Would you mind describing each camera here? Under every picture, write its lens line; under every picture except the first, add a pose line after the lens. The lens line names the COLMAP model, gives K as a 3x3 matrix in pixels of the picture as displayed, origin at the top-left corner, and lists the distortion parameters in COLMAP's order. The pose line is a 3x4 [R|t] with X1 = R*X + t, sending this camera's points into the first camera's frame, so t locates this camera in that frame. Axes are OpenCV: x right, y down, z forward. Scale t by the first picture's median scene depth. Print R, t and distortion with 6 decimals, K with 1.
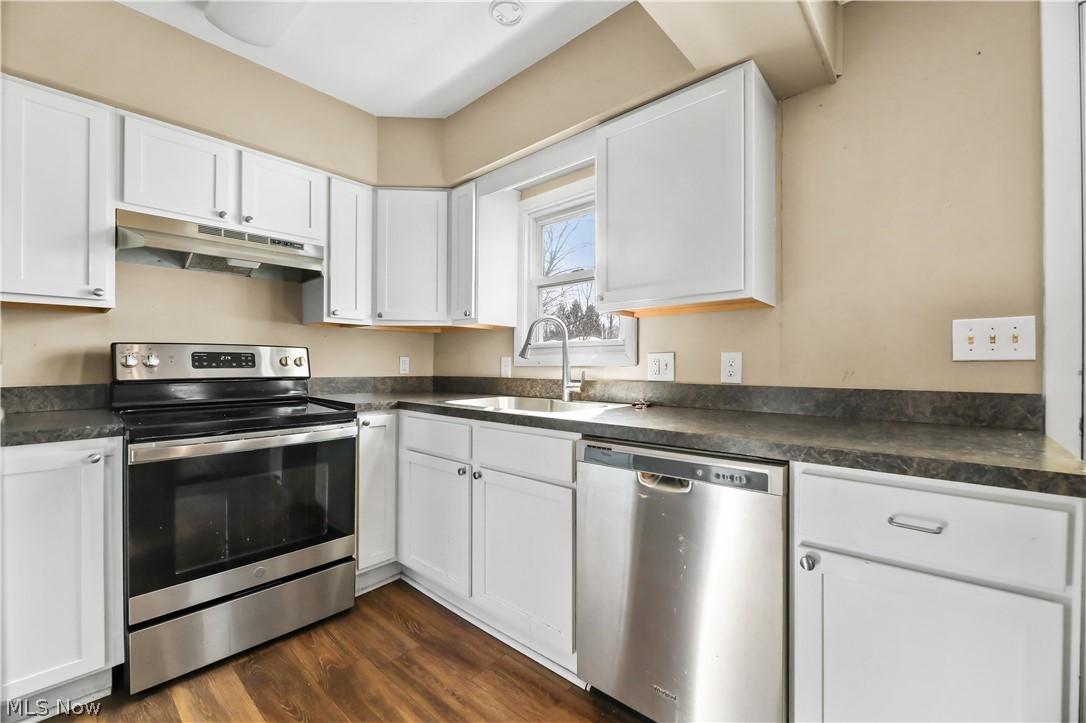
lens RADIAL K [[443.0, 0, 539.1], [0, 443.0, 362.7], [0, 0, 1]] dist [-0.014723, -0.000054]
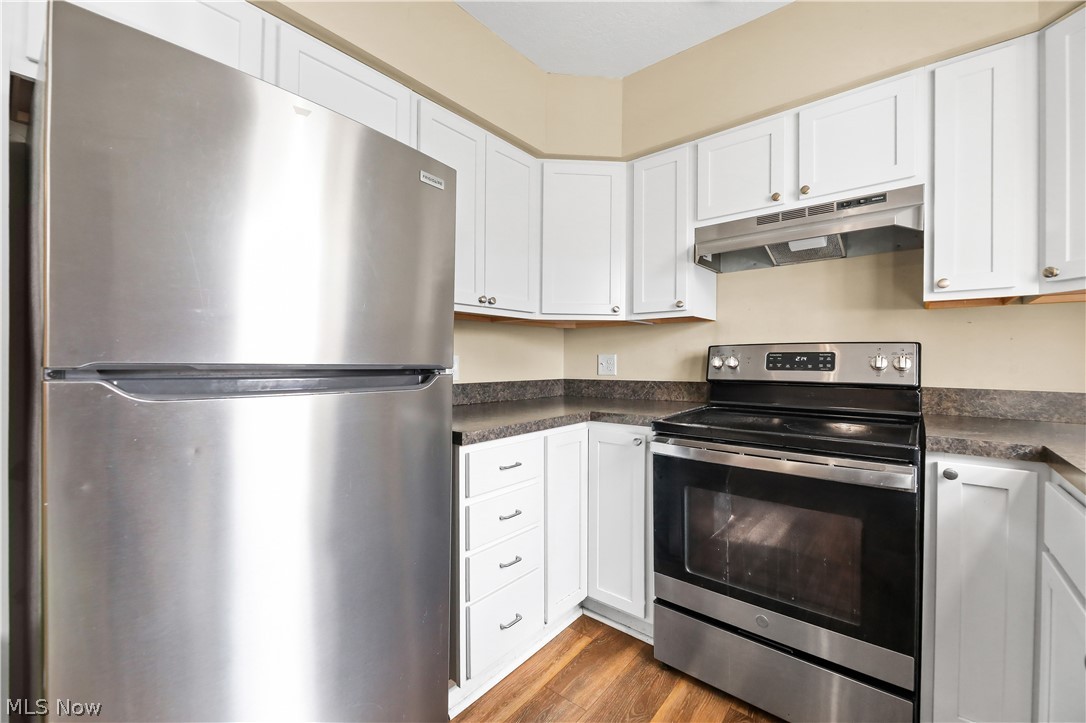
lens RADIAL K [[443.0, 0, 538.3], [0, 443.0, 359.1], [0, 0, 1]] dist [-0.014723, -0.000054]
pose [[0.028197, -0.007929, -0.999571, 0.141555], [-0.008031, 0.999934, -0.008159, 0.001125], [0.999570, 0.008258, 0.028131, 0.467561]]
